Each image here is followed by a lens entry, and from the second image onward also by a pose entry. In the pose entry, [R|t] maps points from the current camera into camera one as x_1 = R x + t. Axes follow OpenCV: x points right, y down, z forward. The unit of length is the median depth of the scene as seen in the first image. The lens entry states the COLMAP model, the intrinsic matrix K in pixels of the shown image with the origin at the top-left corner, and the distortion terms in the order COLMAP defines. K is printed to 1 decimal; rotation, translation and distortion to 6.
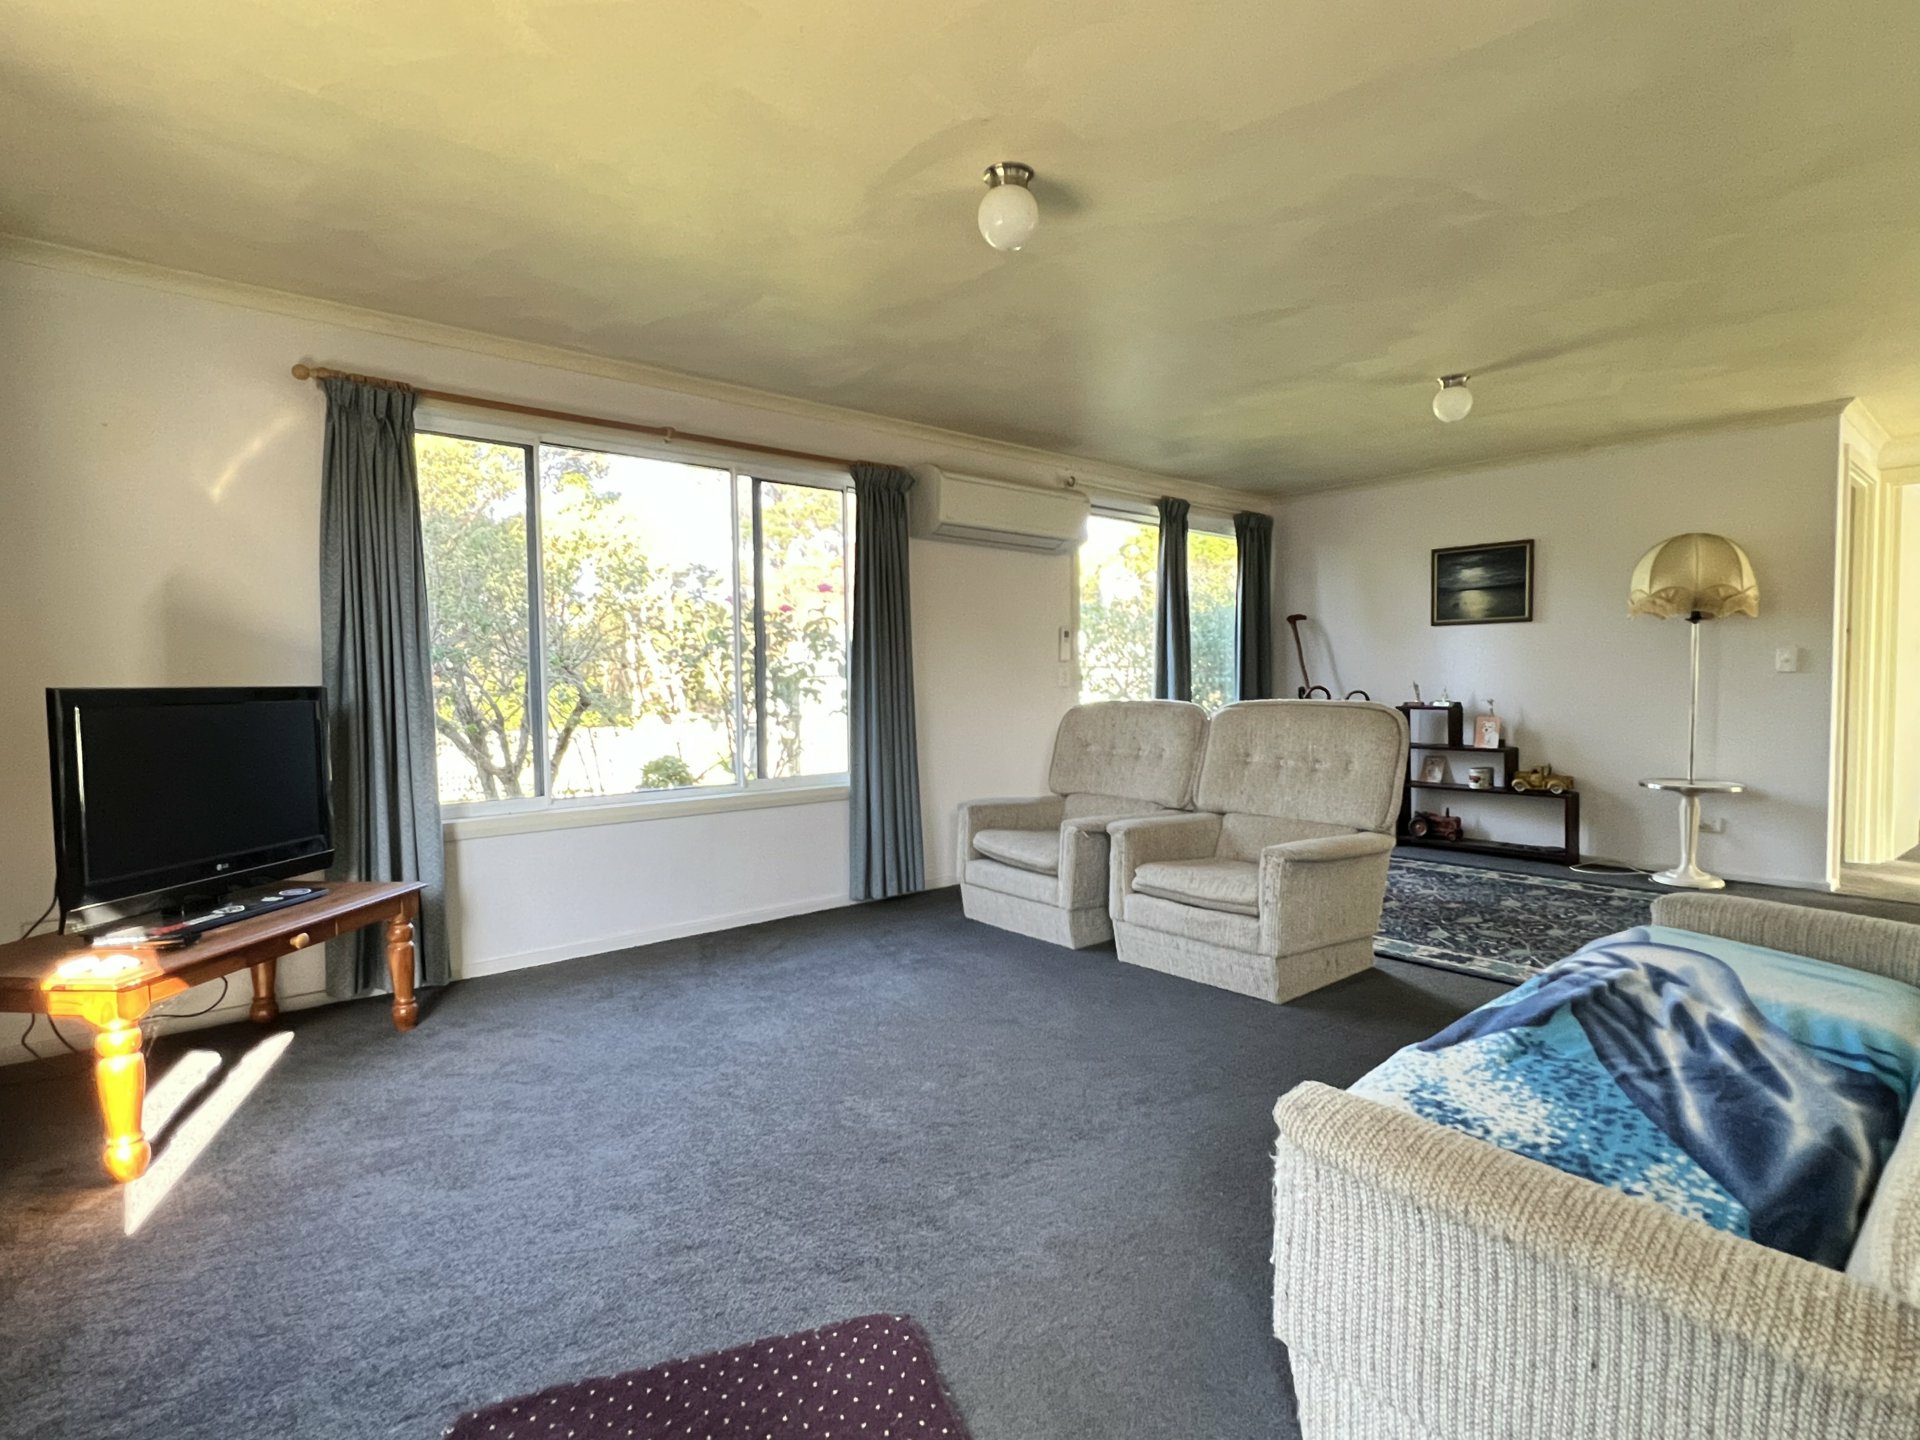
lens RADIAL K [[962.0, 0, 960.0], [0, 962.0, 720.0], [0, 0, 1]] dist [-0.000183, -0.000004]
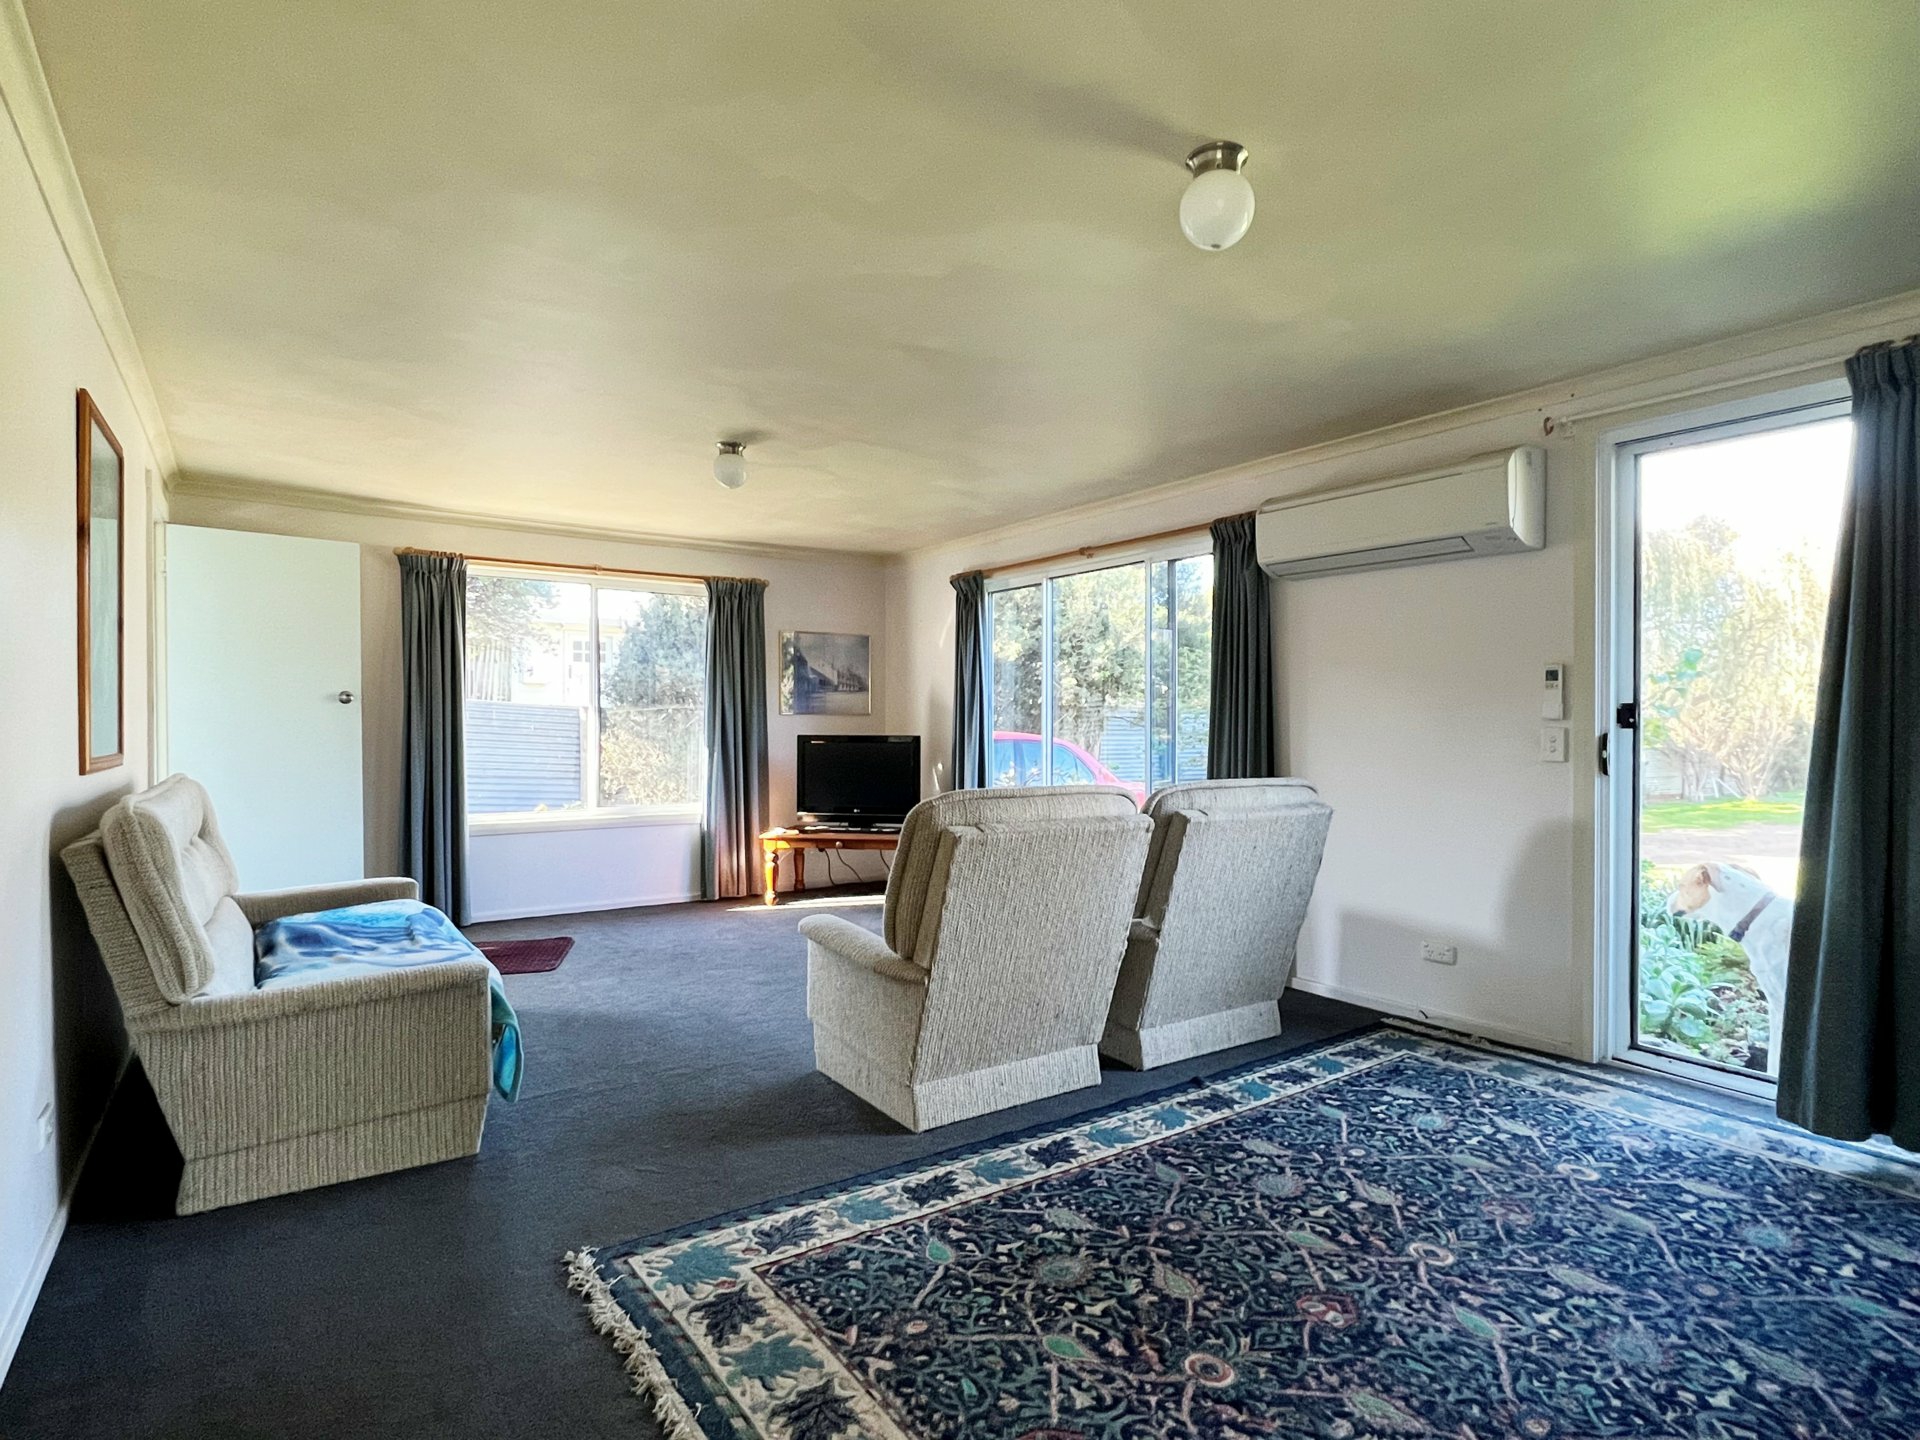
lens RADIAL K [[996.4, 0, 960.0], [0, 996.4, 720.0], [0, 0, 1]] dist [0.004666, 0.000982]
pose [[-0.090897, 0.004241, -0.995851, 1.160744], [-0.043656, 0.999013, 0.008240, -0.076249], [0.994903, 0.044224, -0.090622, 1.045819]]
